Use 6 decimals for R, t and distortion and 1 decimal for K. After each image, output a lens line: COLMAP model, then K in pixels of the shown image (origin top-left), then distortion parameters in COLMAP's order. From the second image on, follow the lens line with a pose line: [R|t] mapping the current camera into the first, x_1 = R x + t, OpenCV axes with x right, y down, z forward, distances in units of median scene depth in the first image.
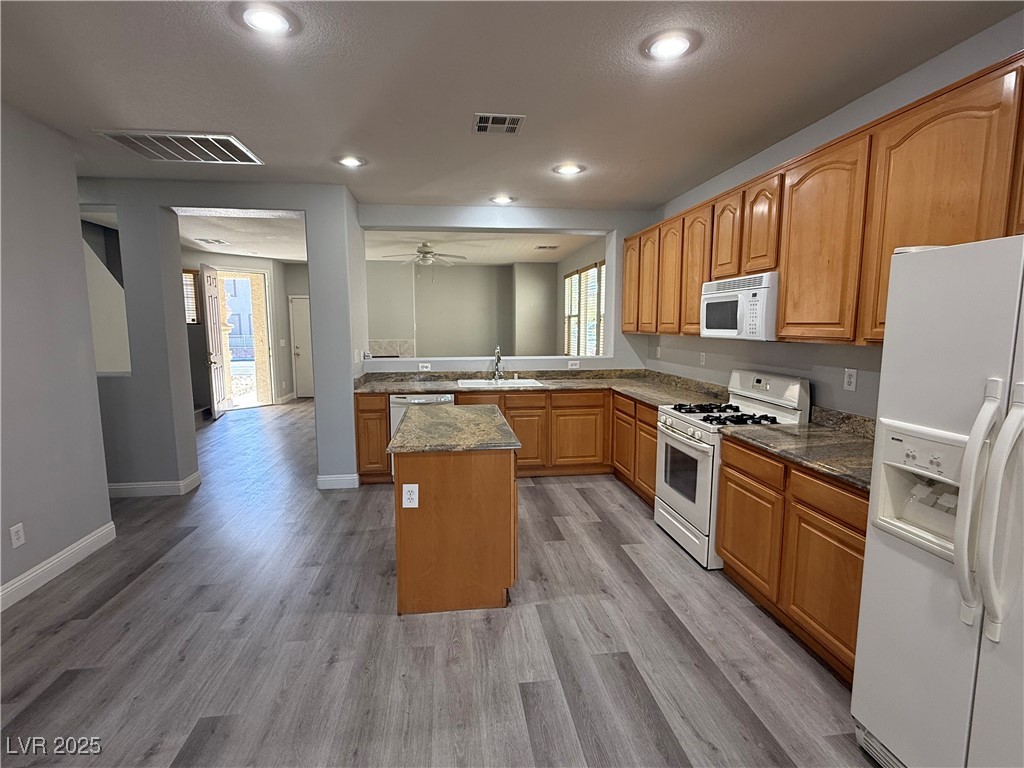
lens RADIAL K [[500.6, 0, 511.3], [0, 500.6, 384.8], [0, 0, 1]] dist [-0.000146, -0.000405]
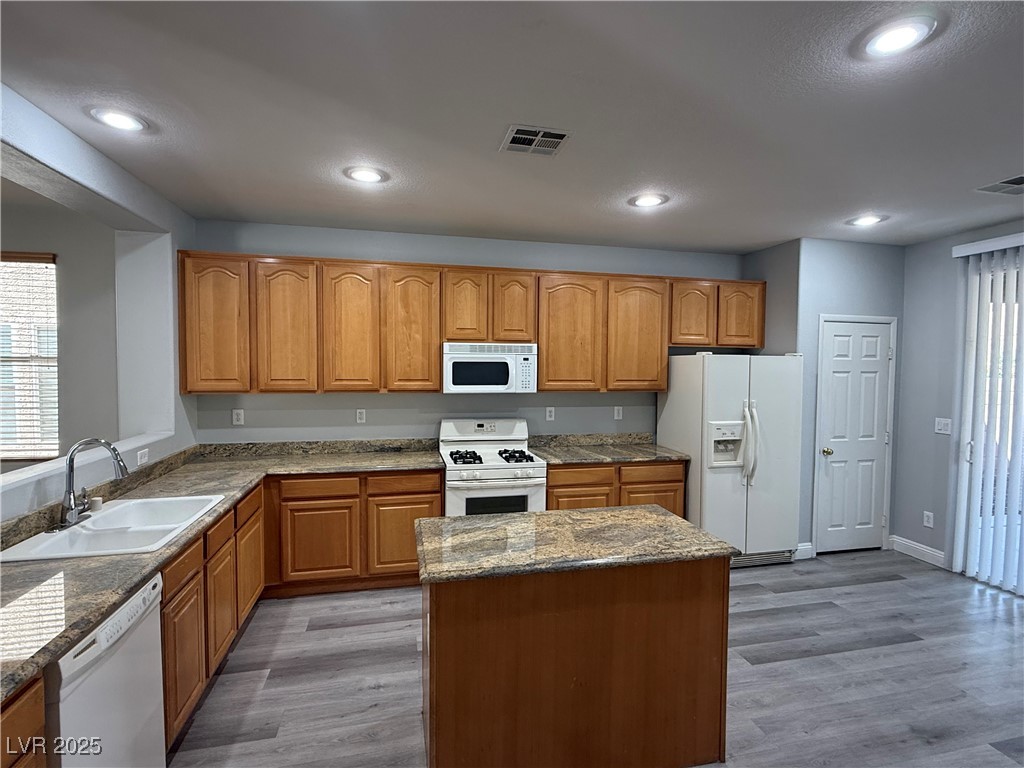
lens RADIAL K [[500.6, 0, 511.3], [0, 500.6, 384.8], [0, 0, 1]] dist [-0.000146, -0.000405]
pose [[-0.096577, -0.041396, 0.994464, -0.803990], [0.112287, 0.992303, 0.052211, -0.178301], [-0.988971, 0.116708, -0.091186, 1.121117]]
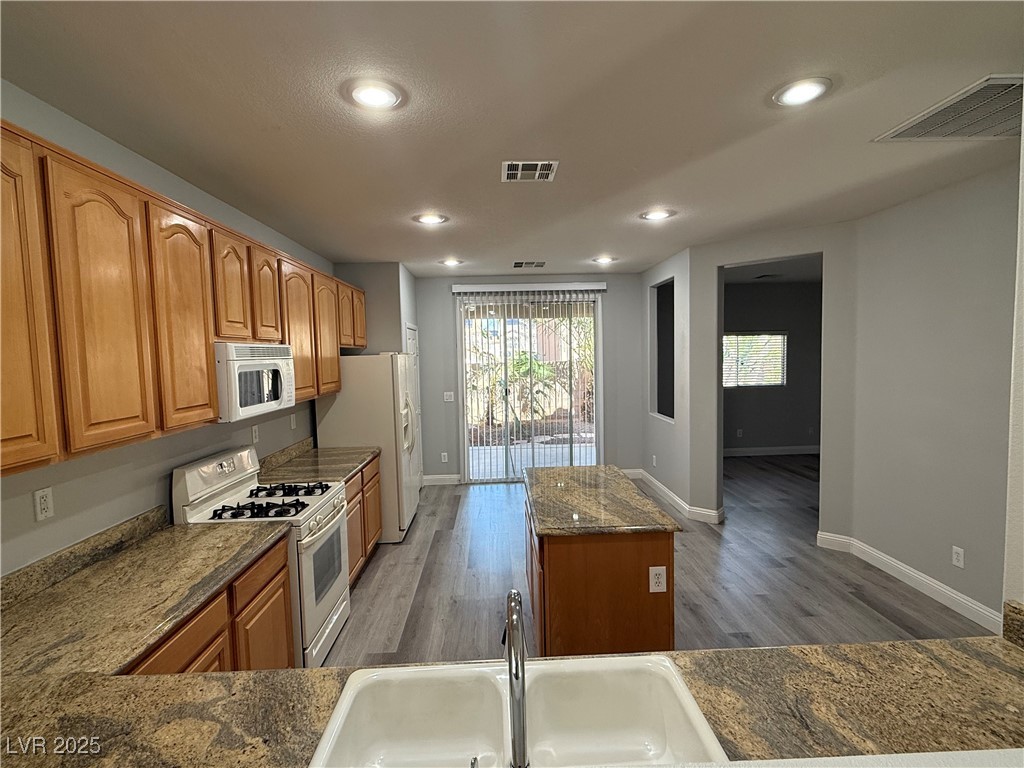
lens RADIAL K [[500.6, 0, 511.3], [0, 500.6, 384.8], [0, 0, 1]] dist [-0.000146, -0.000405]
pose [[-0.994928, 0.018748, 0.098824, -0.074743], [0.036843, 0.982123, 0.184598, -0.300212], [-0.093596, 0.187303, -0.977833, 1.902442]]
